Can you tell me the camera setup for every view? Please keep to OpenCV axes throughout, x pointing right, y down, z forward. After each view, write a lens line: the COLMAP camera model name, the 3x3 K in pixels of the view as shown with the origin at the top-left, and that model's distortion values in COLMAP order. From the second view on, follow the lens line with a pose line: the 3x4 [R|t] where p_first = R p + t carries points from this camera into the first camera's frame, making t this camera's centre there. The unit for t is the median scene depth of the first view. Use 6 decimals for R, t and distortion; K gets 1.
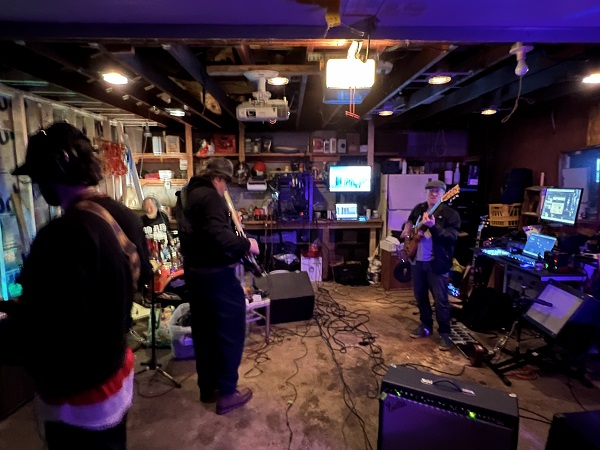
lens RADIAL K [[369.6, 0, 296.4], [0, 369.6, 226.6], [0, 0, 1]] dist [-0.002086, -0.003038]
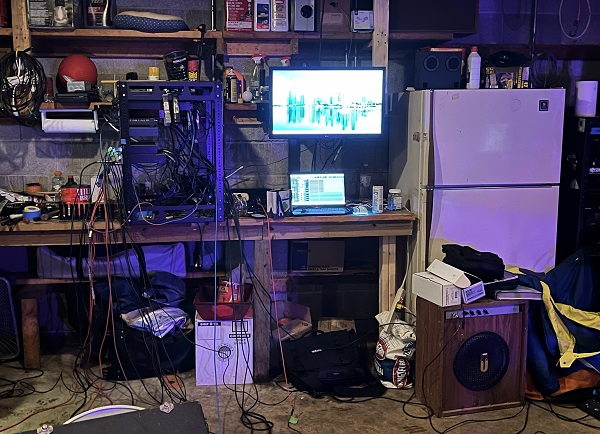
lens RADIAL K [[669.1, 0, 284.0], [0, 669.1, 217.2], [0, 0, 1]] dist [0.159035, -0.419130]
pose [[0.994728, -0.014628, 0.101496, 0.032930], [0.011913, 0.999556, 0.027303, -0.033896], [-0.101850, -0.025950, 0.994461, 0.332875]]
